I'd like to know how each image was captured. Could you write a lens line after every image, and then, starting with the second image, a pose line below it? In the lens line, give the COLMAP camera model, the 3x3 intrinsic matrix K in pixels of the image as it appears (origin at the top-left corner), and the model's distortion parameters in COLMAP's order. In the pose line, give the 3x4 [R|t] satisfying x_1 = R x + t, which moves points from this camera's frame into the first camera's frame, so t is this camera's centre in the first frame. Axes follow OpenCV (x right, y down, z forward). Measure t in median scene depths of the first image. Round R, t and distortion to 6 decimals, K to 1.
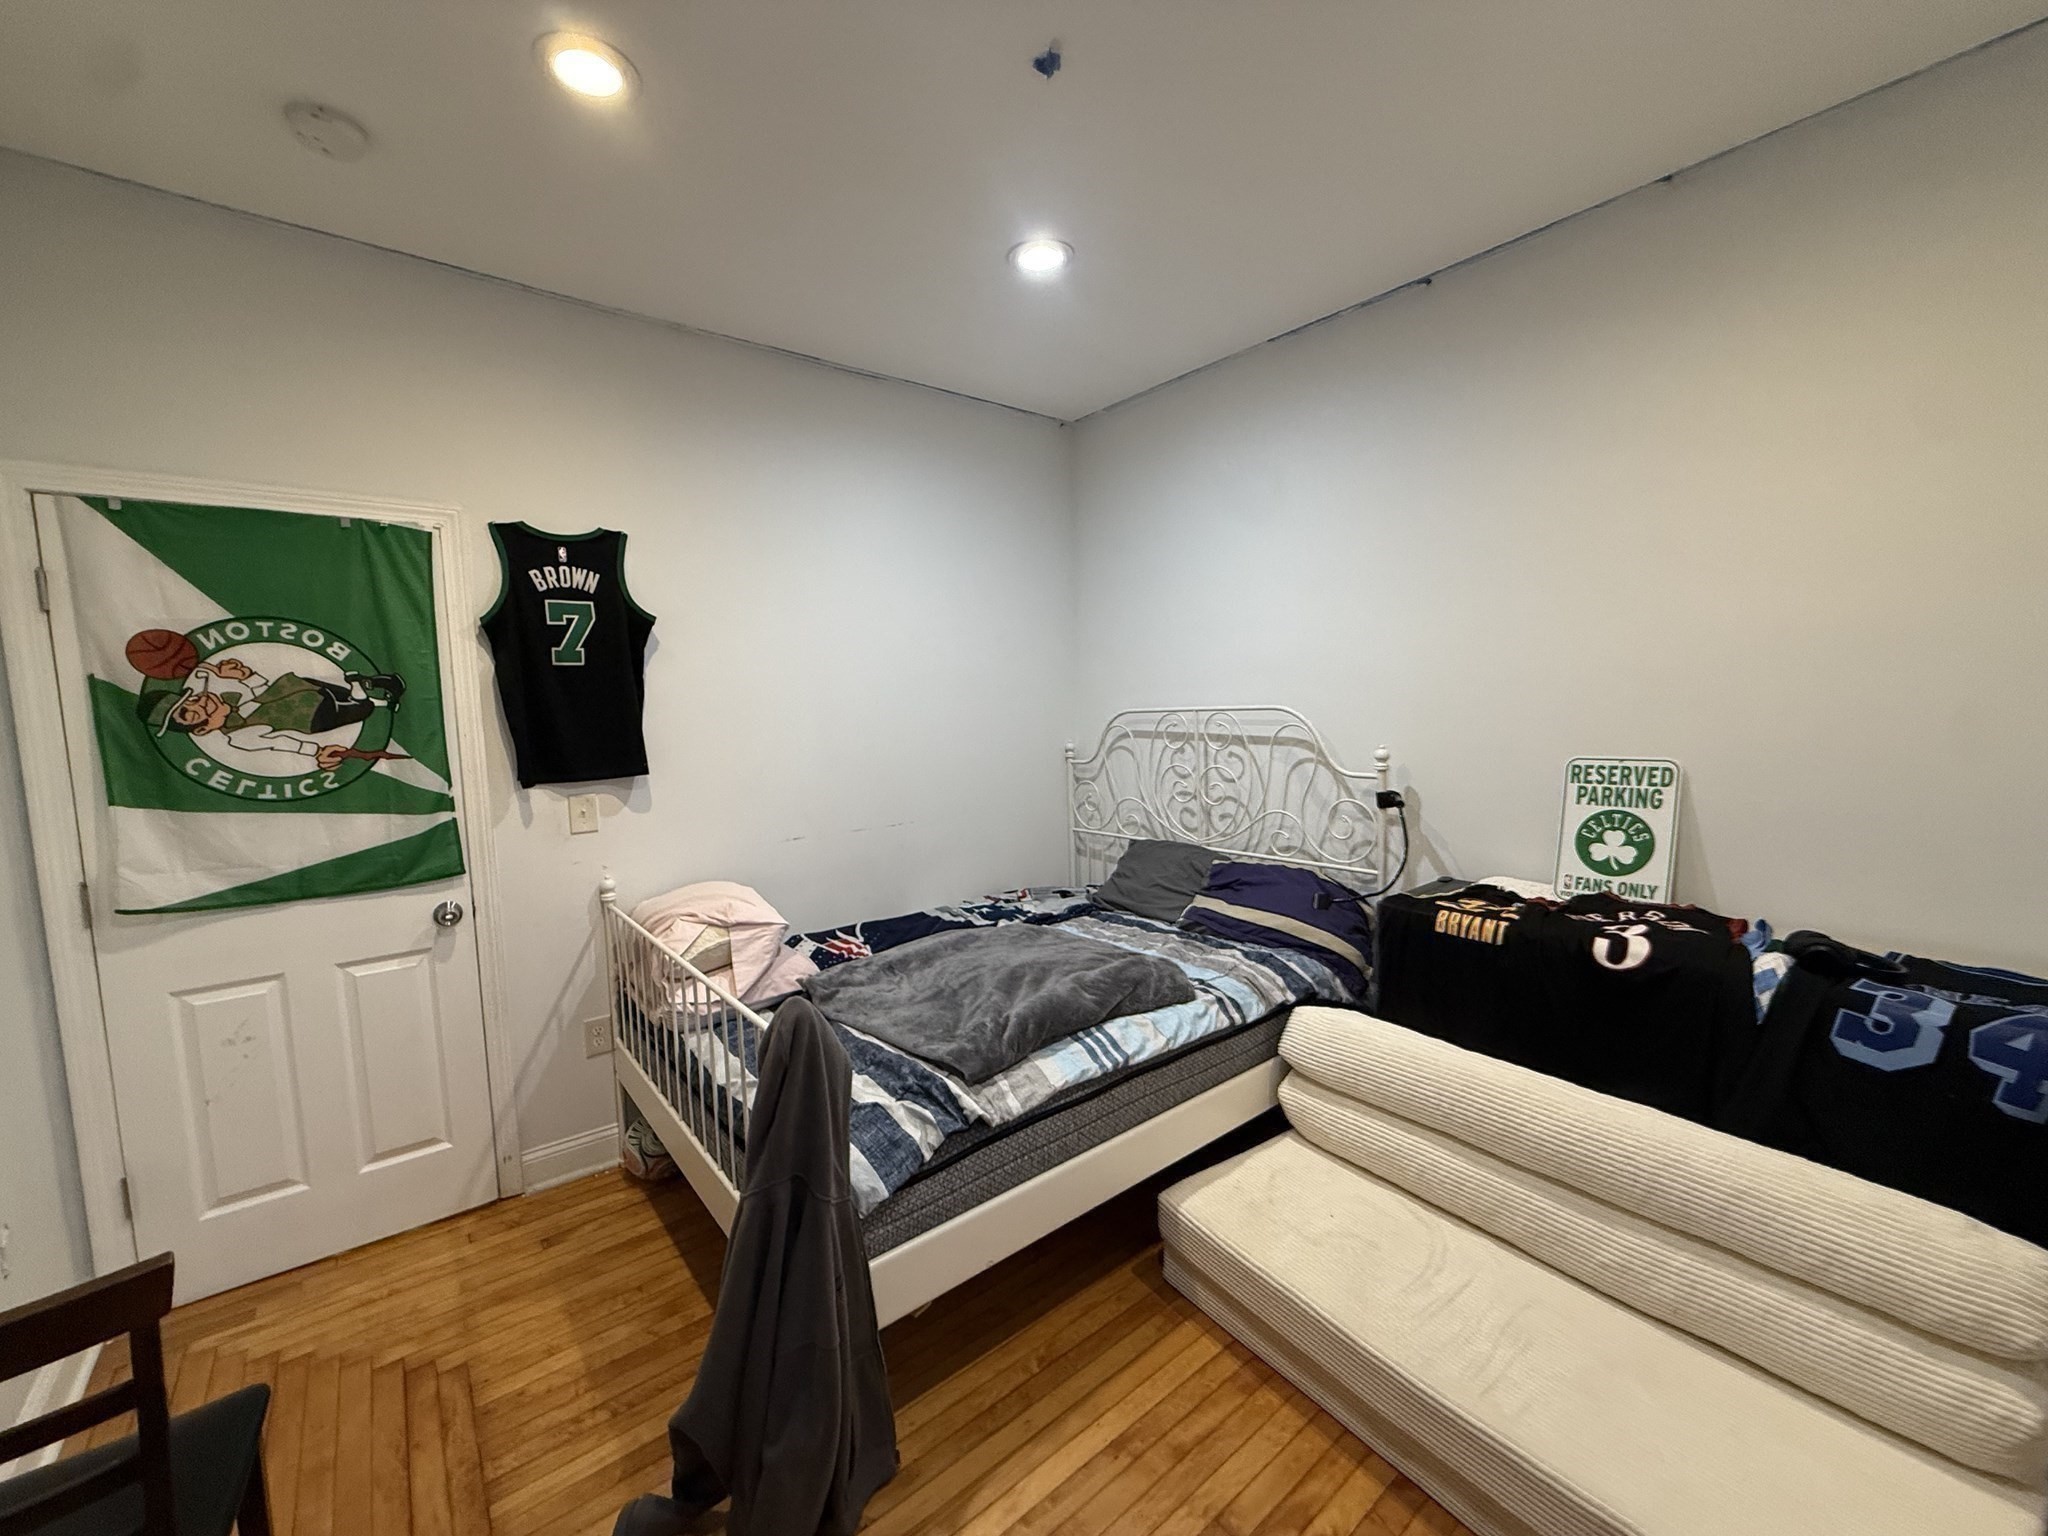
lens RADIAL K [[818.5, 0, 1017.7], [0, 818.5, 771.9], [0, 0, 1]] dist [-0.001682, 0.000420]
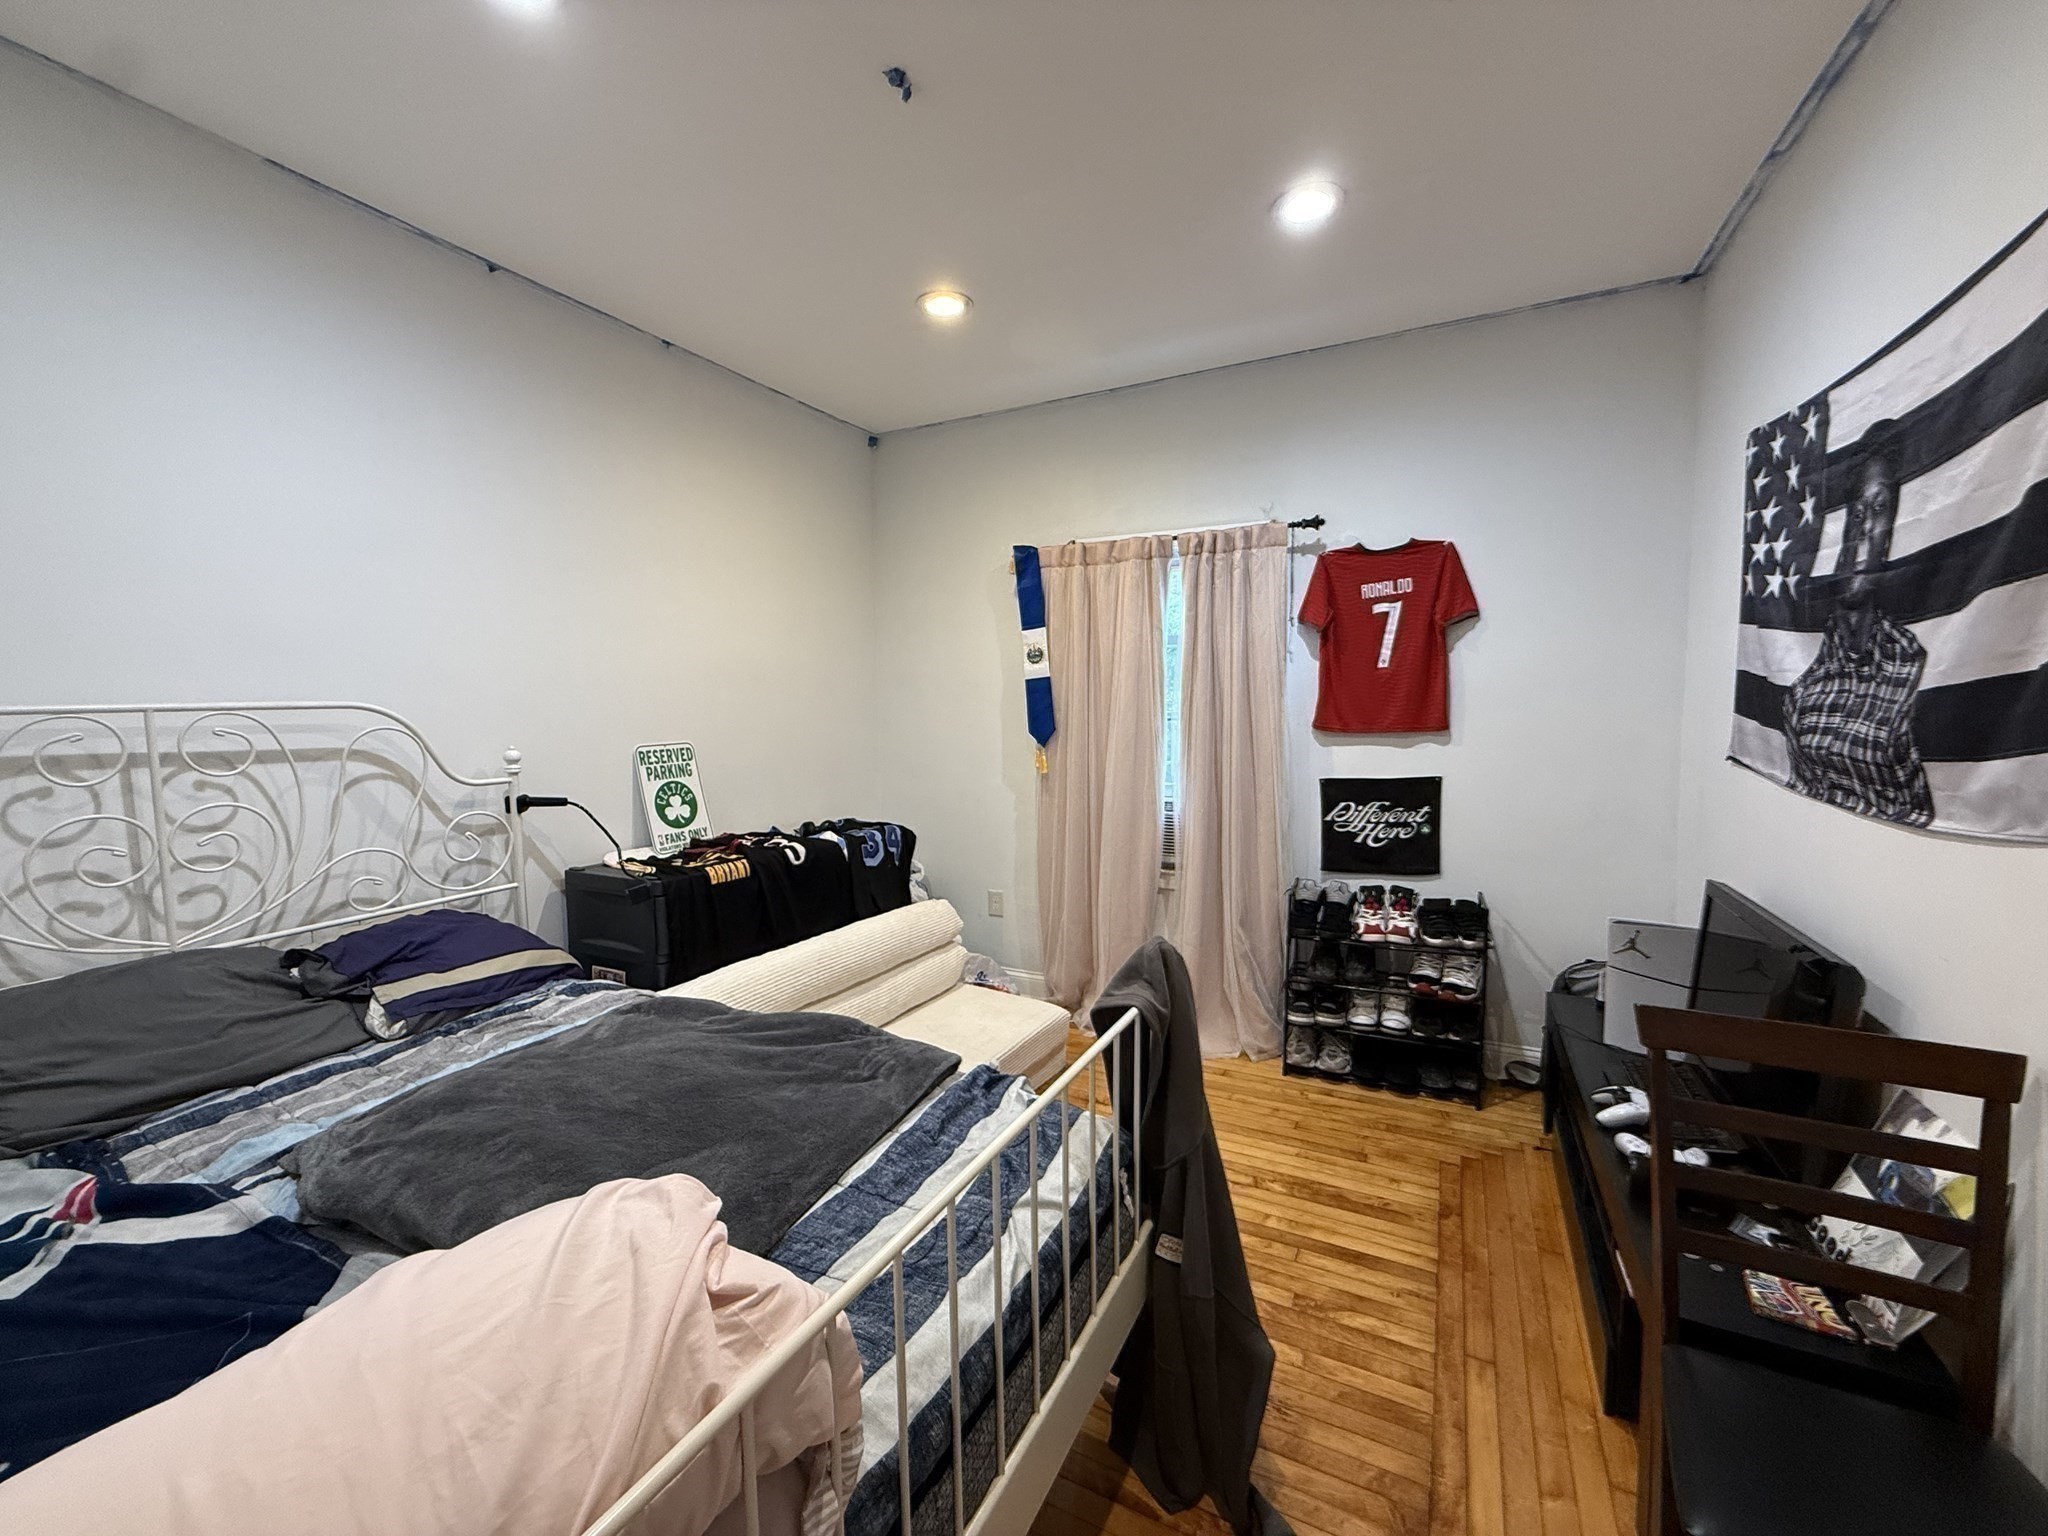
lens RADIAL K [[818.5, 0, 1017.7], [0, 818.5, 771.9], [0, 0, 1]] dist [-0.001682, 0.000420]
pose [[-0.393900, -0.047817, 0.917909, -0.765383], [0.101202, 0.990318, 0.095018, -0.040850], [-0.913565, 0.130322, -0.385247, 1.011588]]
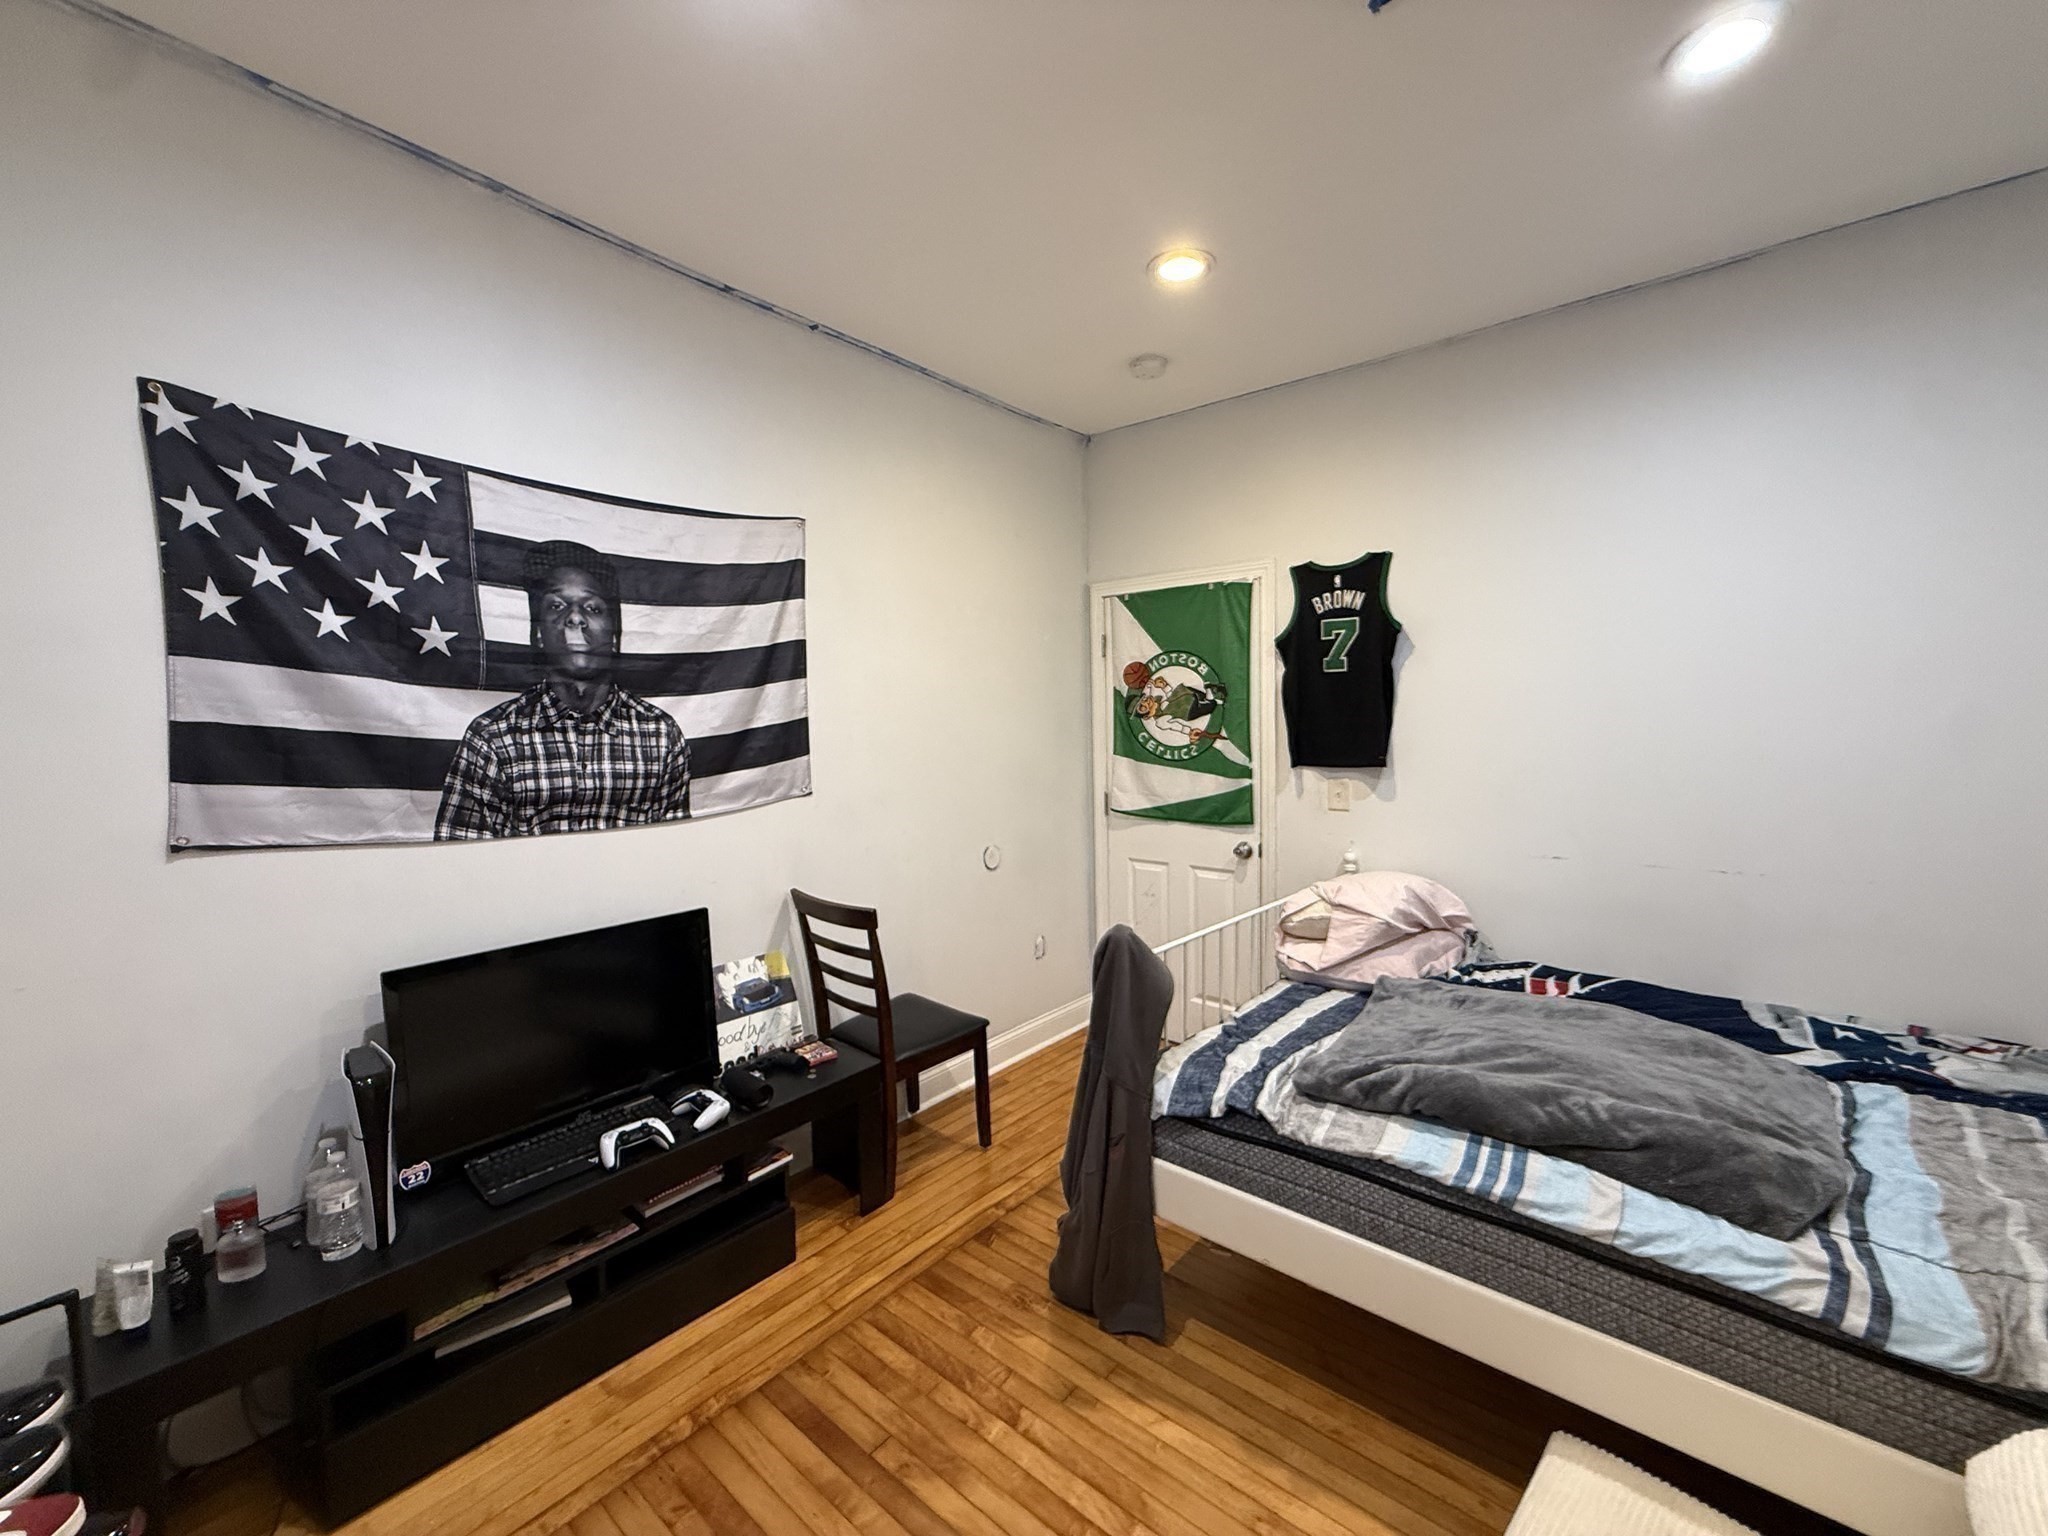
lens RADIAL K [[818.5, 0, 1017.7], [0, 818.5, 771.9], [0, 0, 1]] dist [-0.001682, 0.000420]
pose [[0.183878, 0.094090, -0.978435, 0.659193], [-0.078168, 0.993655, 0.080864, -0.050092], [0.979836, 0.061613, 0.190066, 0.360108]]
